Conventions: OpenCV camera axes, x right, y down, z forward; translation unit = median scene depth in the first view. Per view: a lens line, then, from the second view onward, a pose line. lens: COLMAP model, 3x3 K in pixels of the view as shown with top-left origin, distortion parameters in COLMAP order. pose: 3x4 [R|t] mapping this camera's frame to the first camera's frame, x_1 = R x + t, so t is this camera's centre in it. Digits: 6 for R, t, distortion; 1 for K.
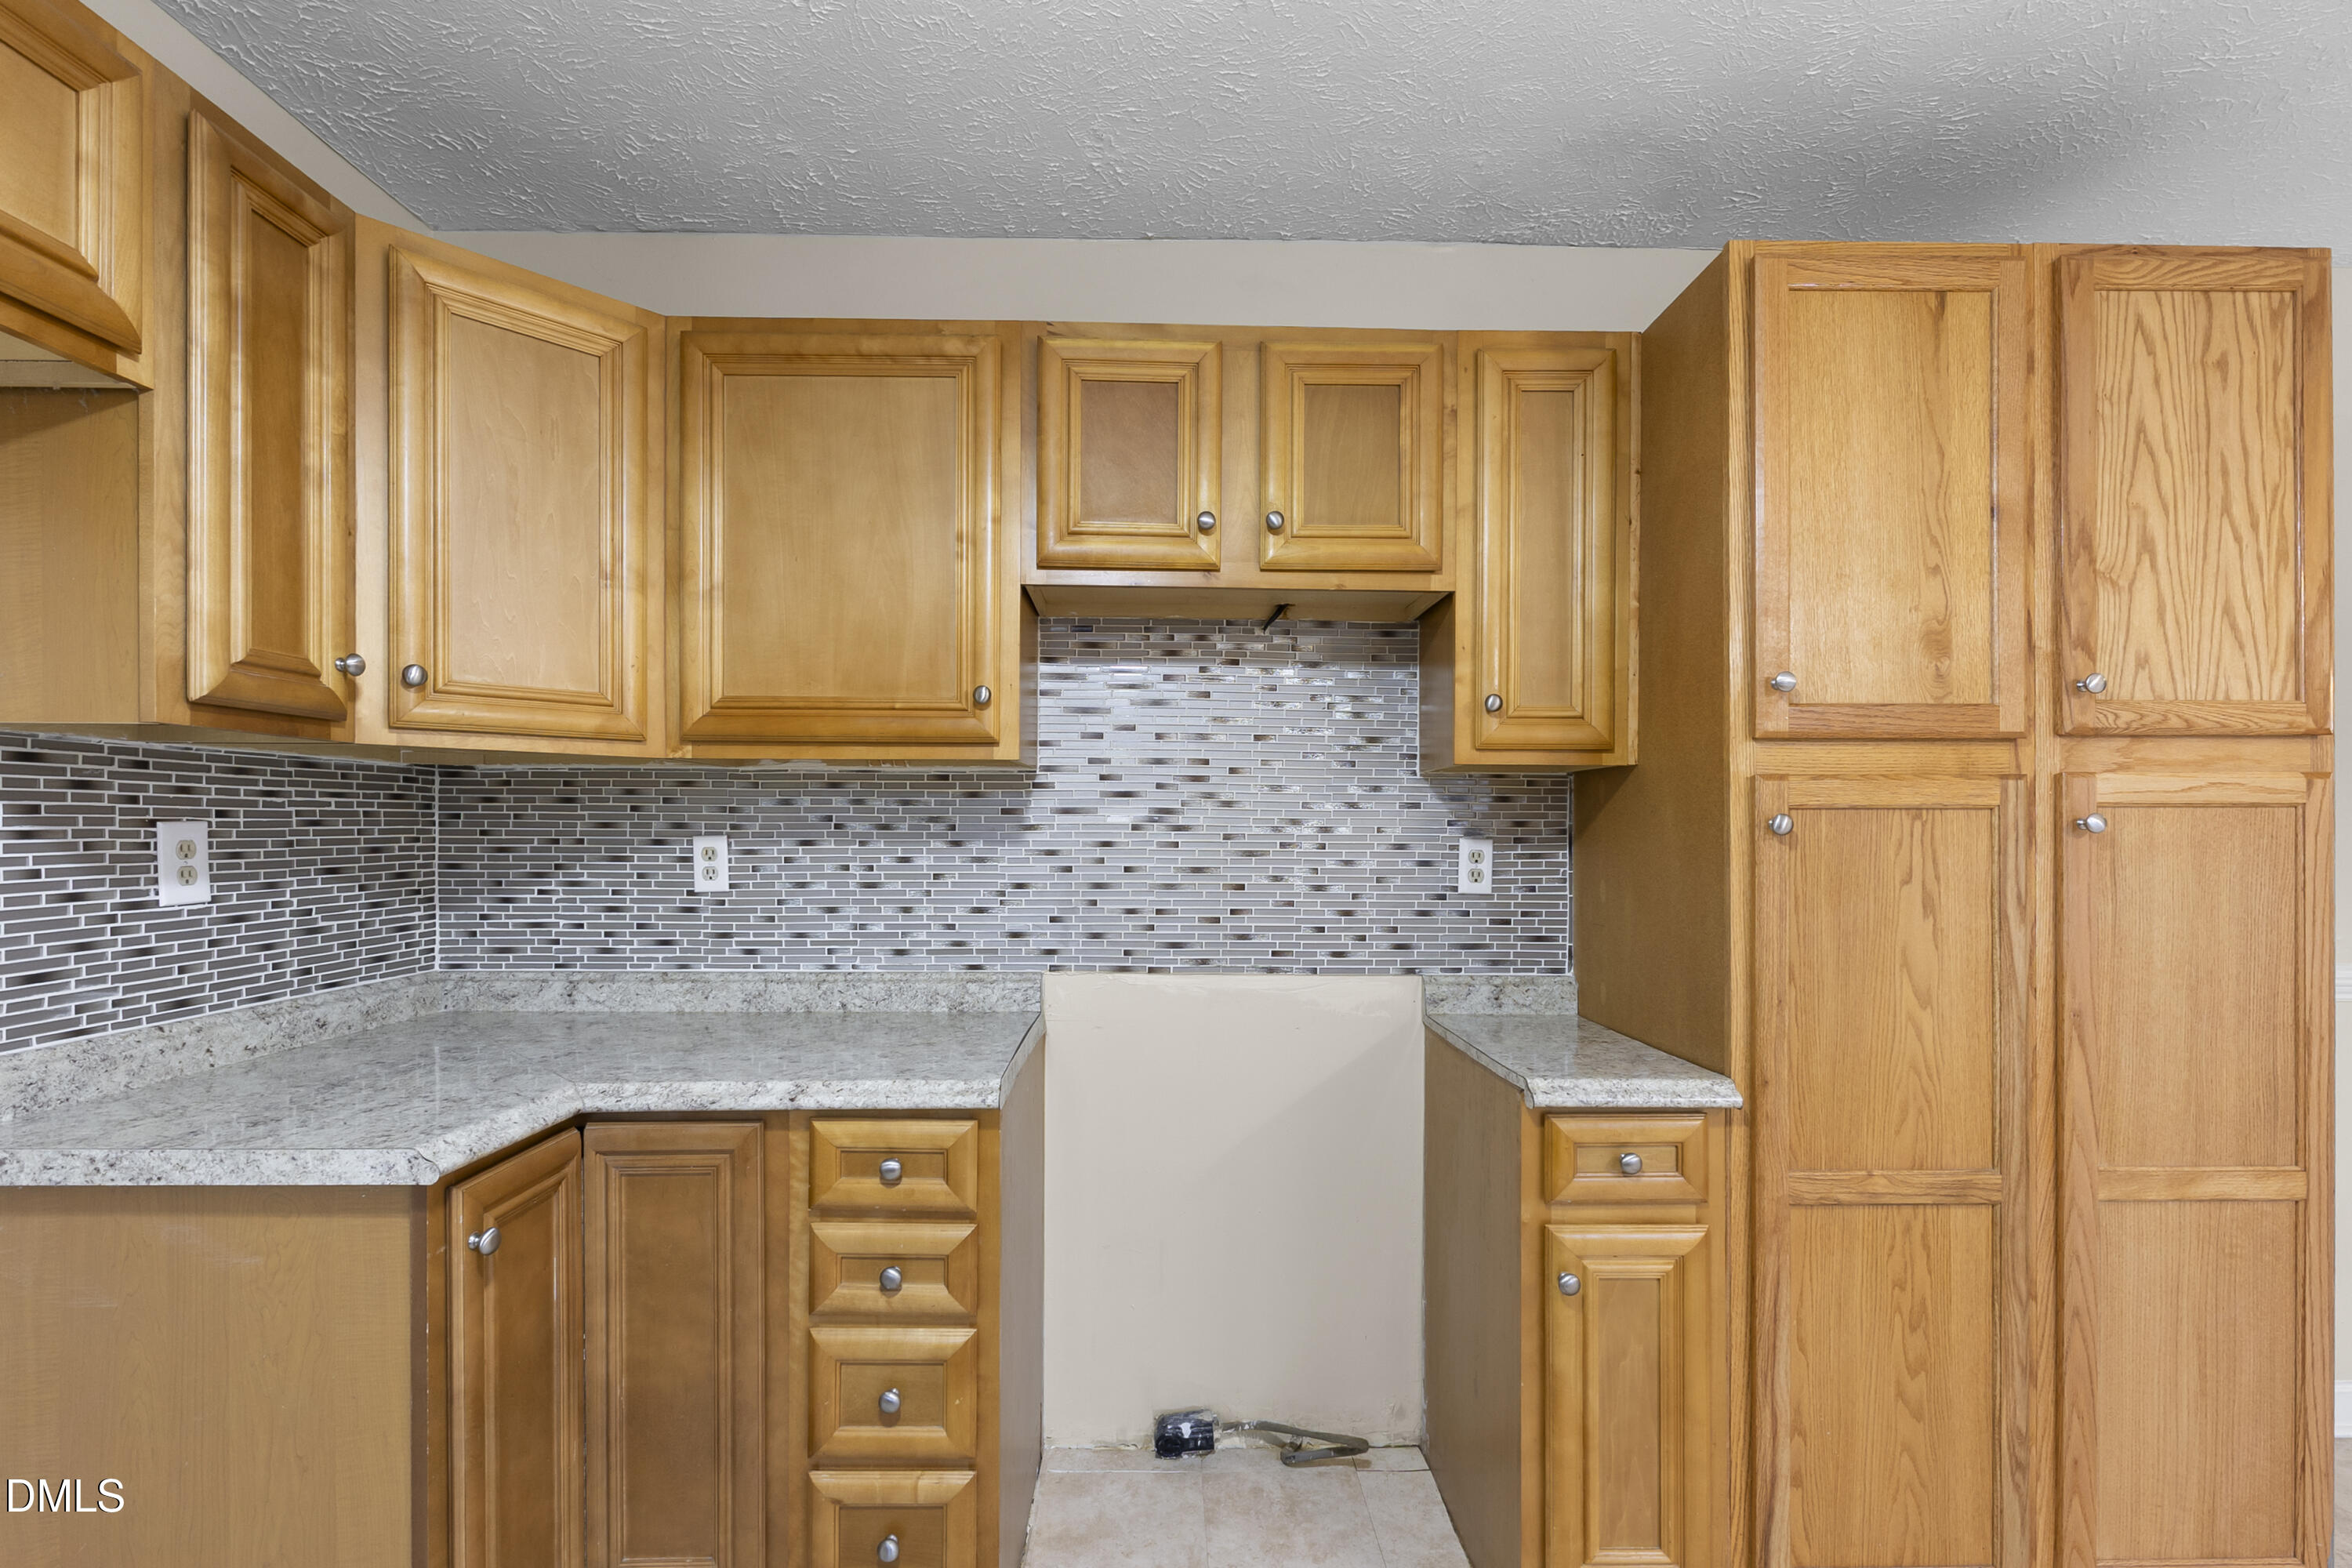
lens RADIAL K [[1056.7, 0, 1175.1], [0, 1056.7, 836.4], [0, 0, 1]] dist [-0.002678, 0.000339]
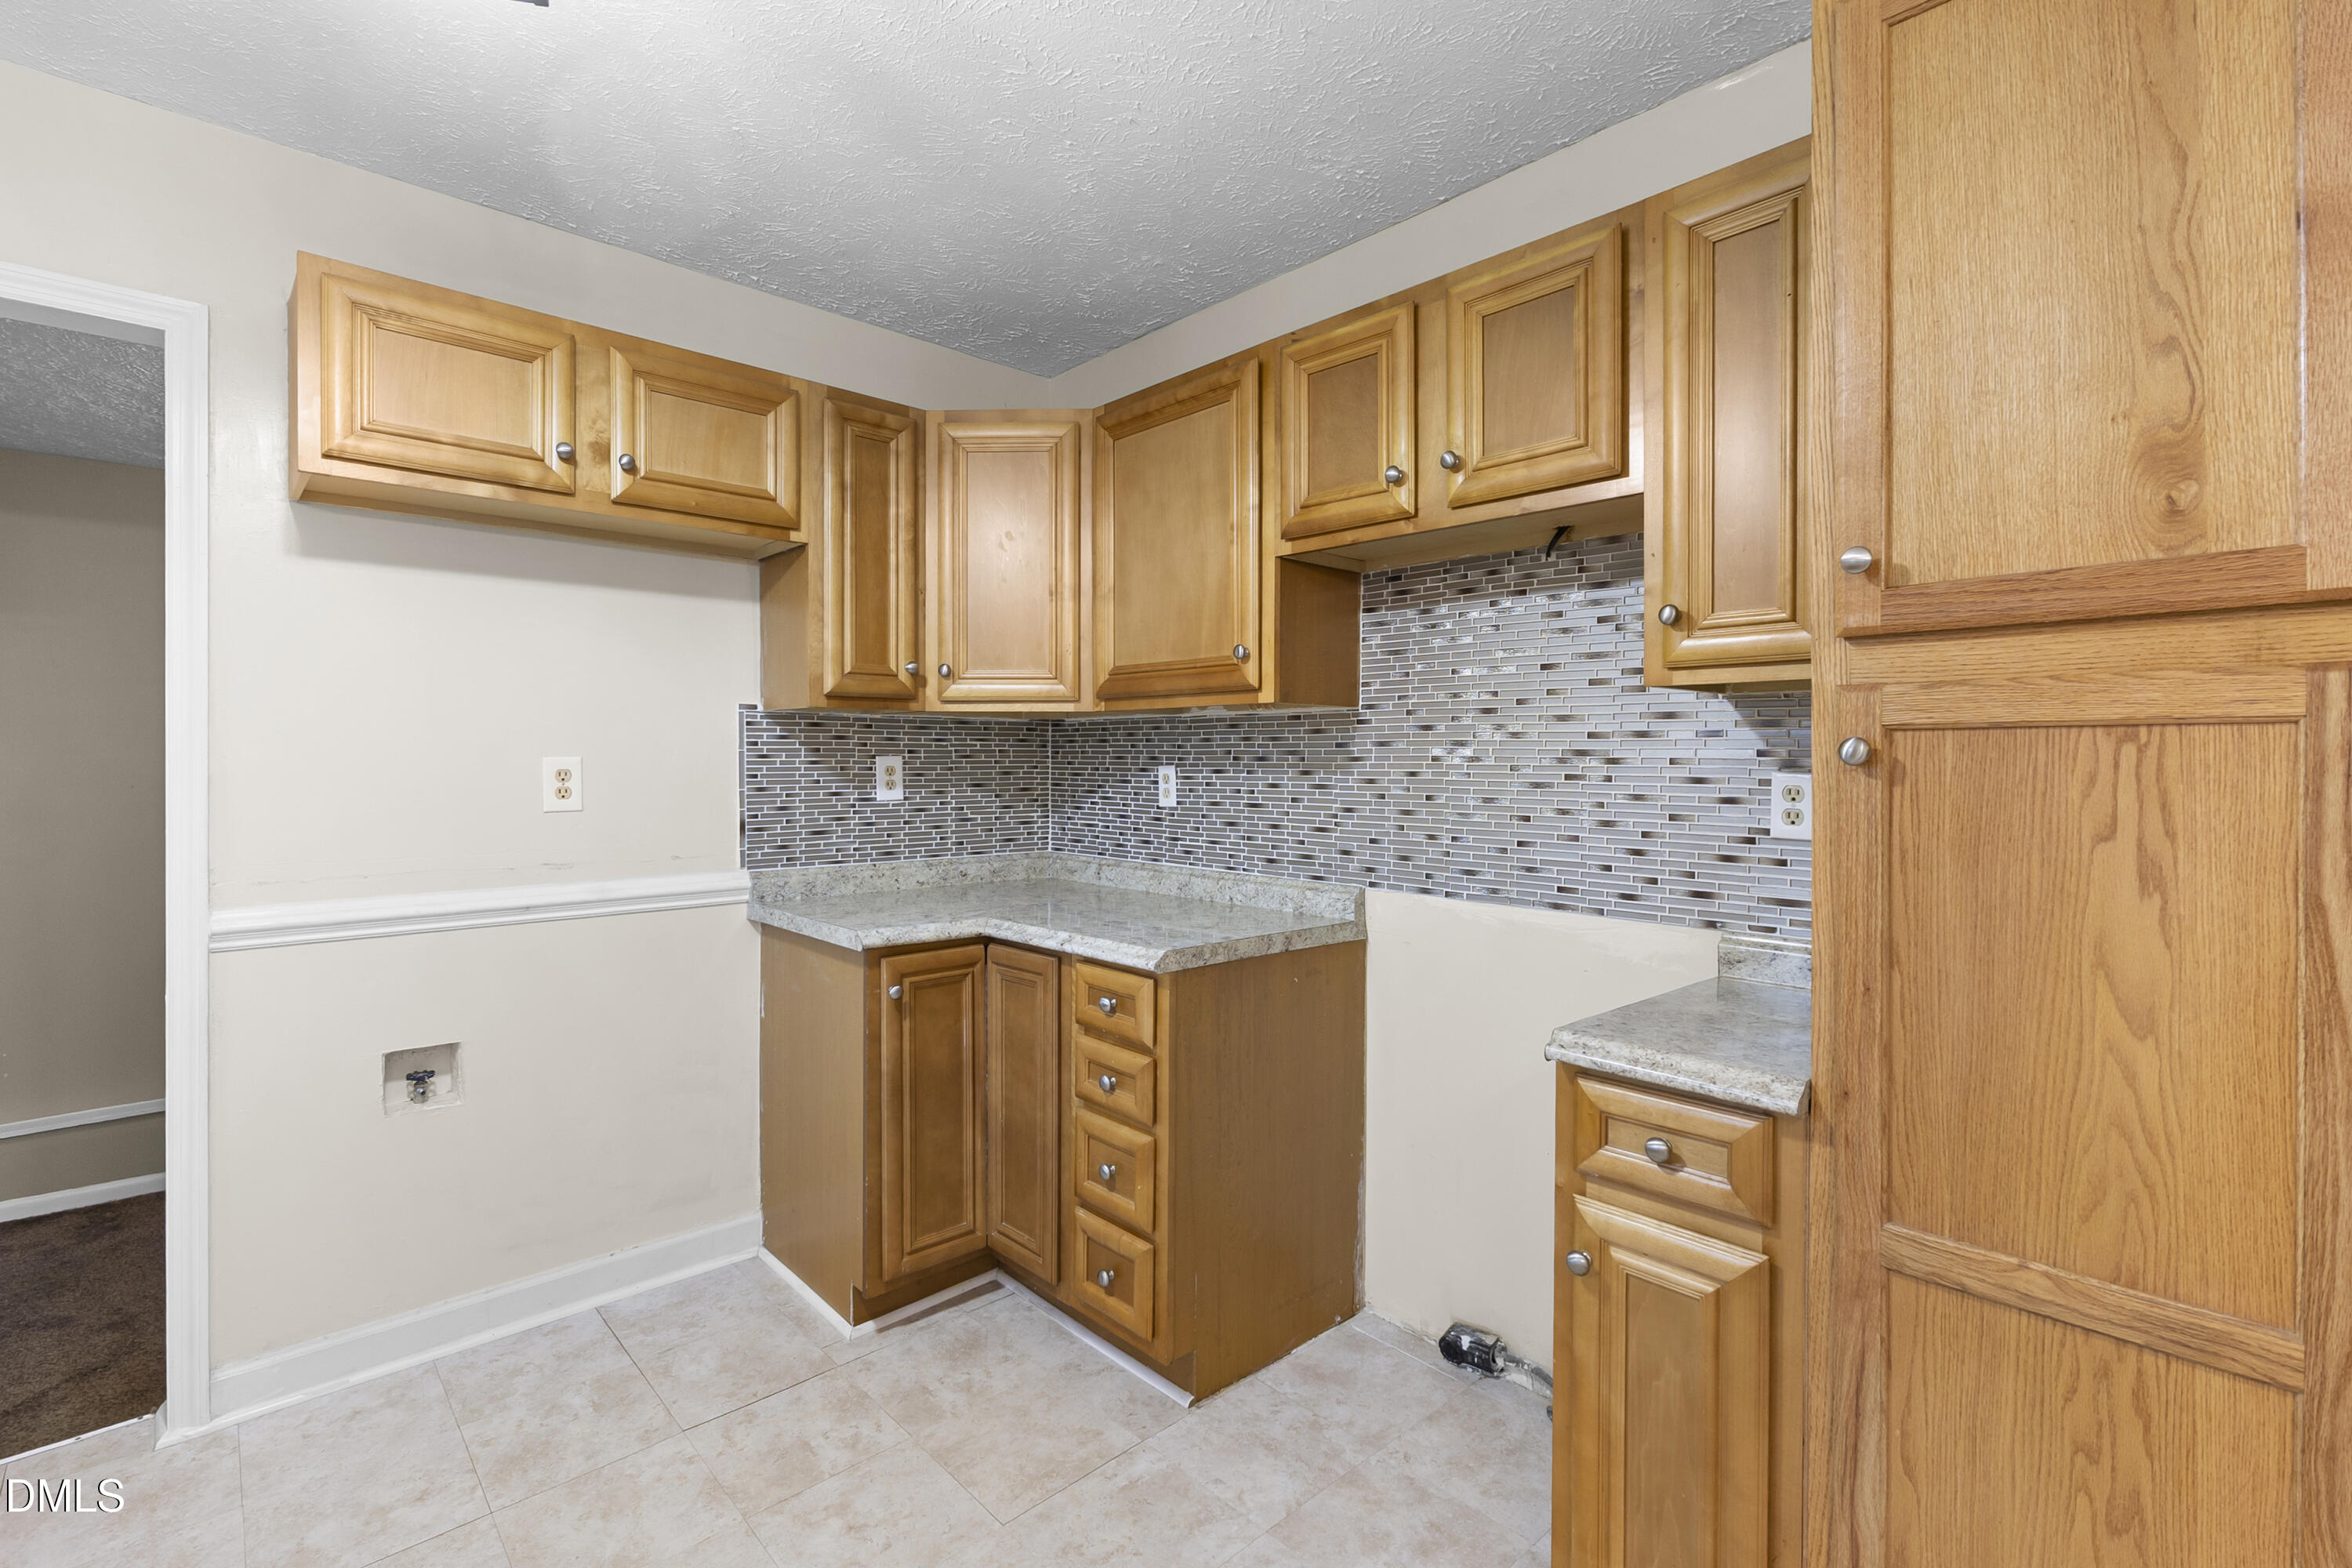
lens RADIAL K [[1036.3, 0, 1171.9], [0, 1036.3, 770.0], [0, 0, 1]] dist [-0.002156, -0.000493]
pose [[0.670424, 0.005964, -0.741954, 0.756125], [-0.007569, 0.999971, 0.001199, 0.004621], [0.741939, 0.004812, 0.670450, 0.140989]]
